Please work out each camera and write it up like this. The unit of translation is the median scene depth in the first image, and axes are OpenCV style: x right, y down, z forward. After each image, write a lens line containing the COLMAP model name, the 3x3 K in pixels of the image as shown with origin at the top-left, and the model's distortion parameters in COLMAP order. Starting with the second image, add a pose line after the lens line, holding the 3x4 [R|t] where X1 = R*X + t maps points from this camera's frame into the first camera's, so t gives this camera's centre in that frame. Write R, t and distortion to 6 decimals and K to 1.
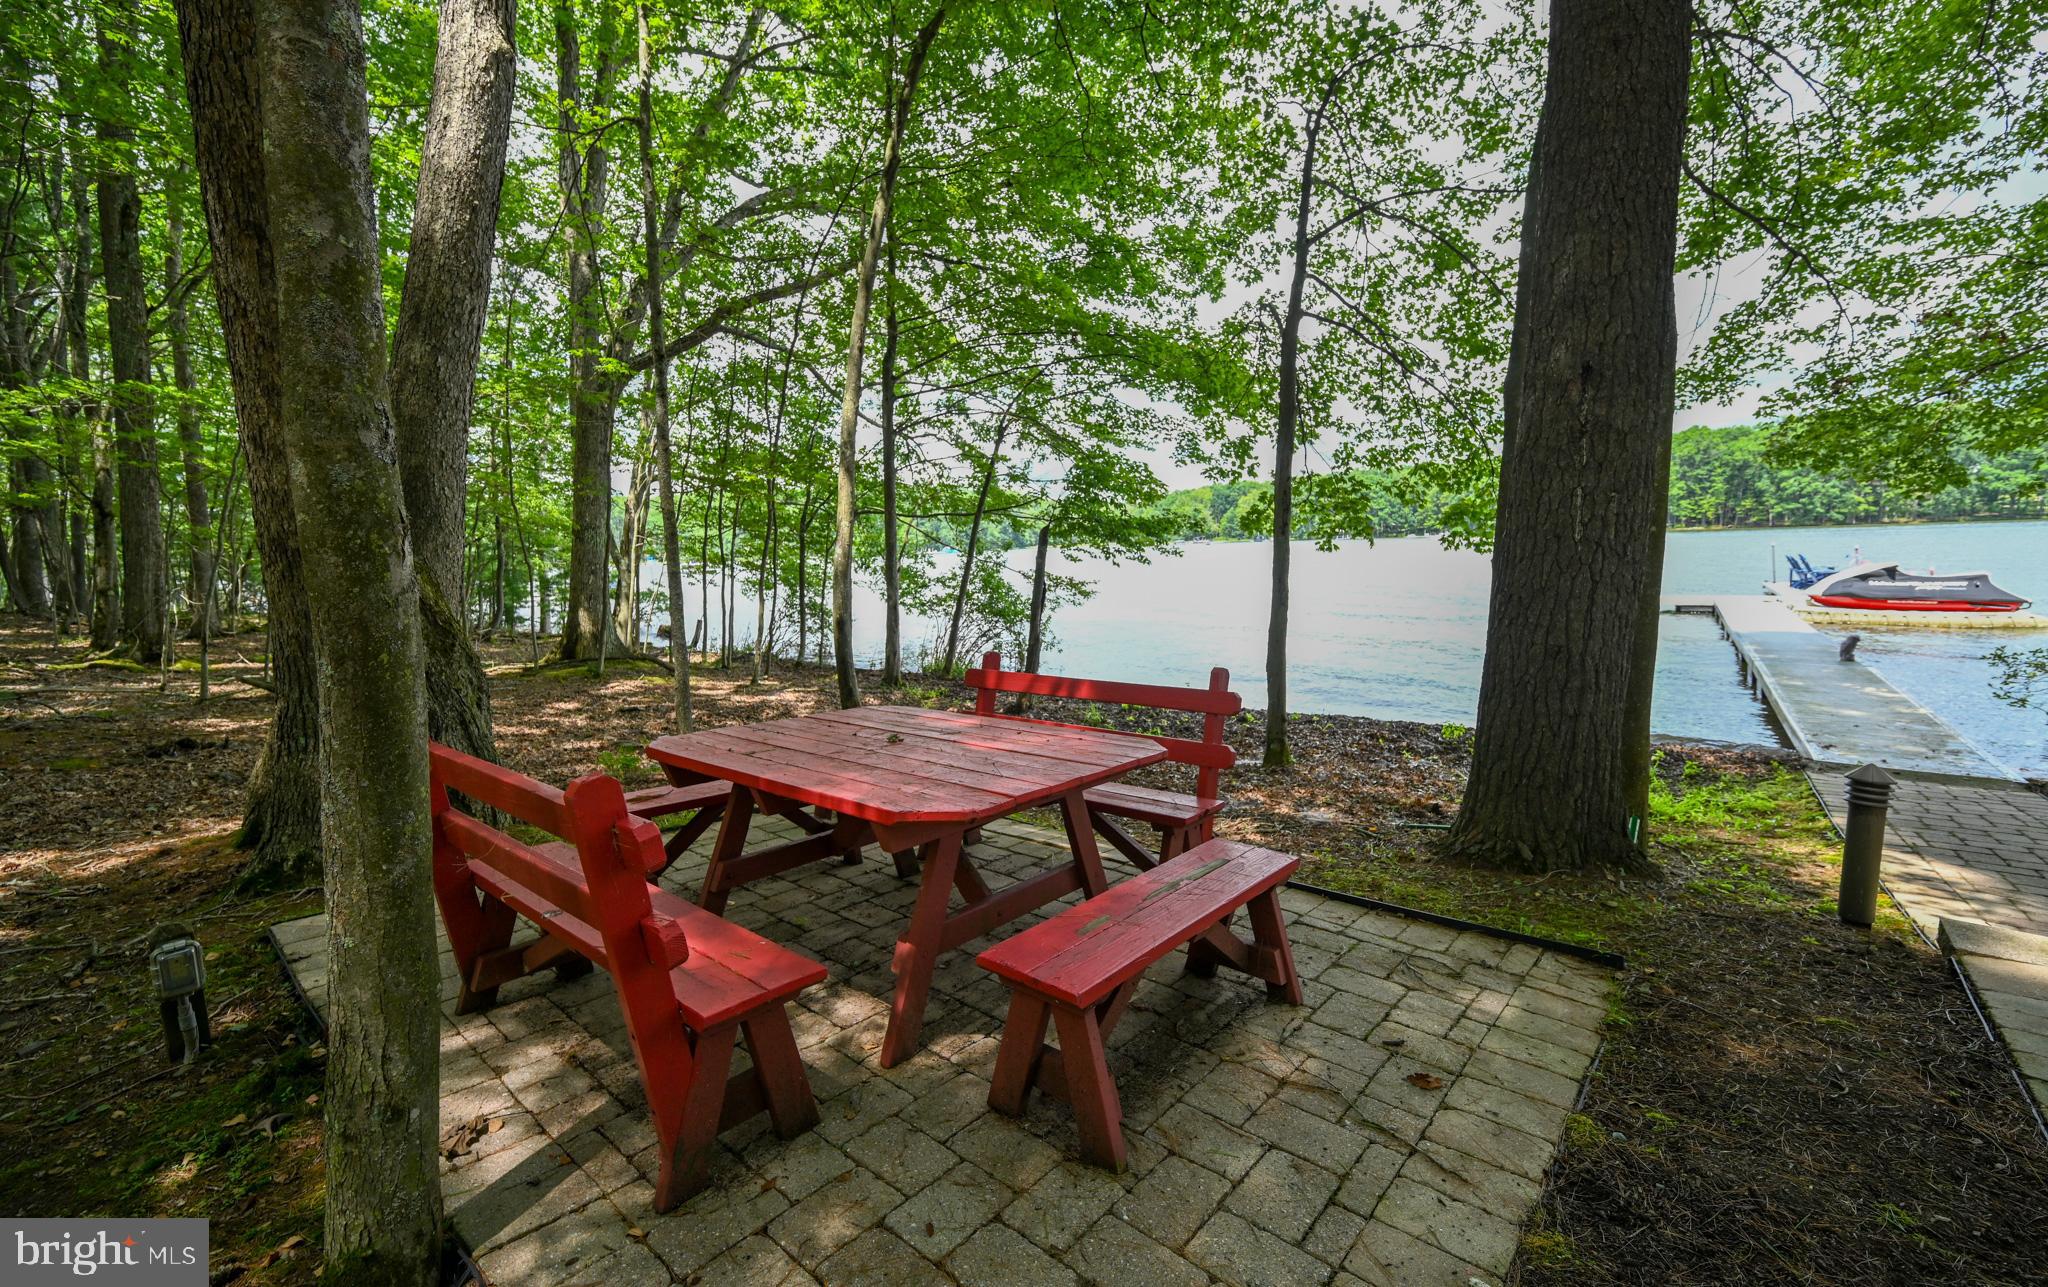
lens RADIAL K [[844.8, 0, 1019.3], [0, 844.8, 675.8], [0, 0, 1]] dist [-0.001003, 0.000069]
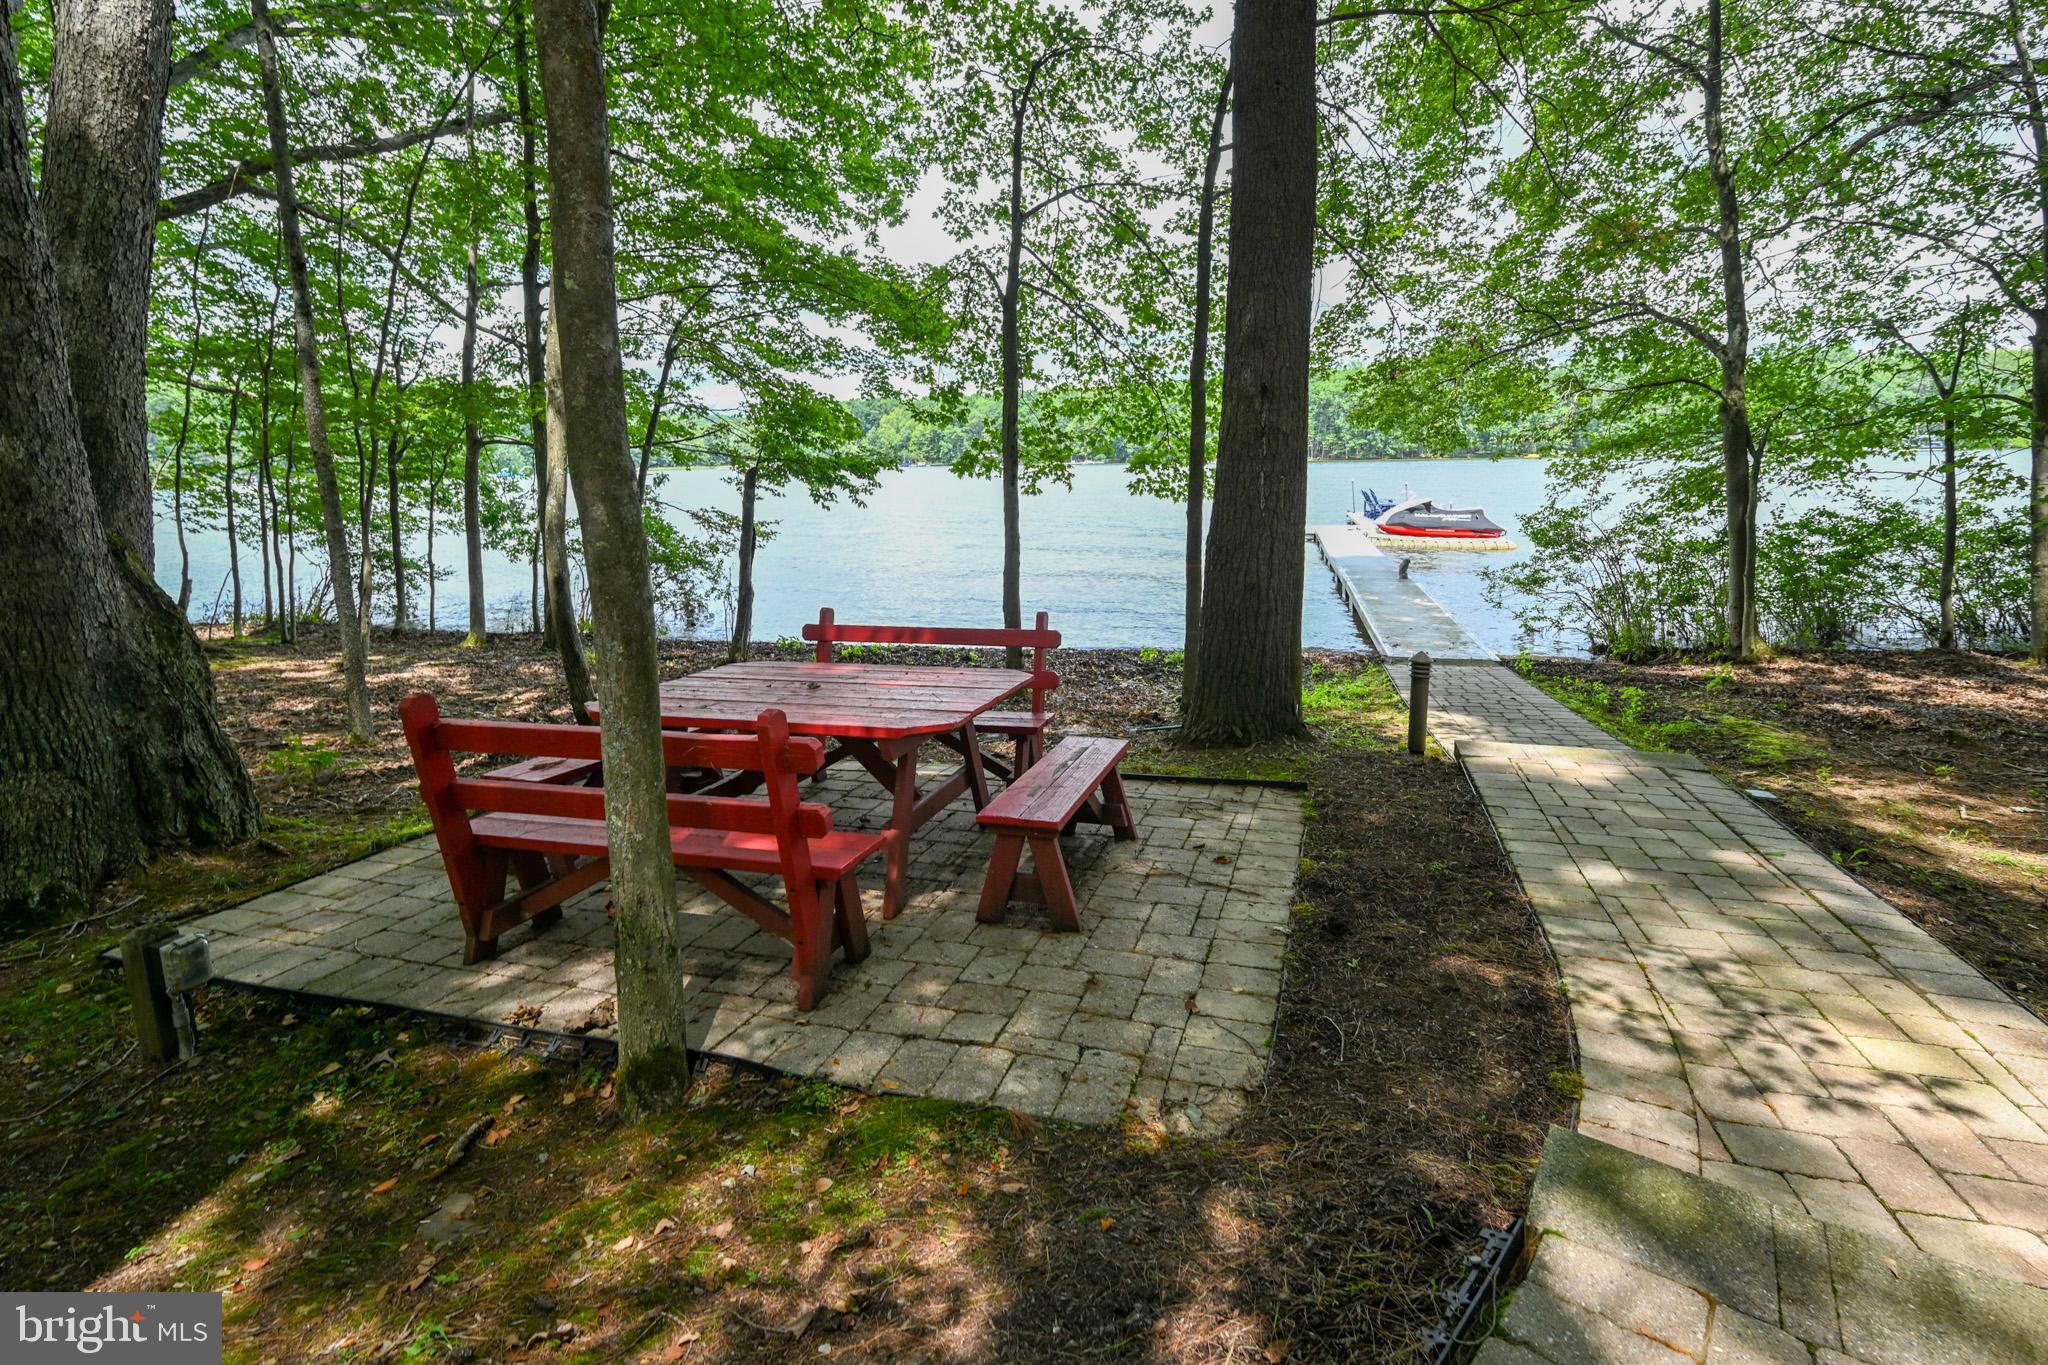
lens RADIAL K [[1074.1, 0, 1024.0], [0, 1074.1, 682.5], [0, 0, 1]] dist [-0.002091, 0.000975]
pose [[0.902920, -0.080567, 0.422191, -0.277044], [0.054636, 0.995821, 0.073186, -0.013580], [-0.426322, -0.043014, 0.903548, -0.270077]]
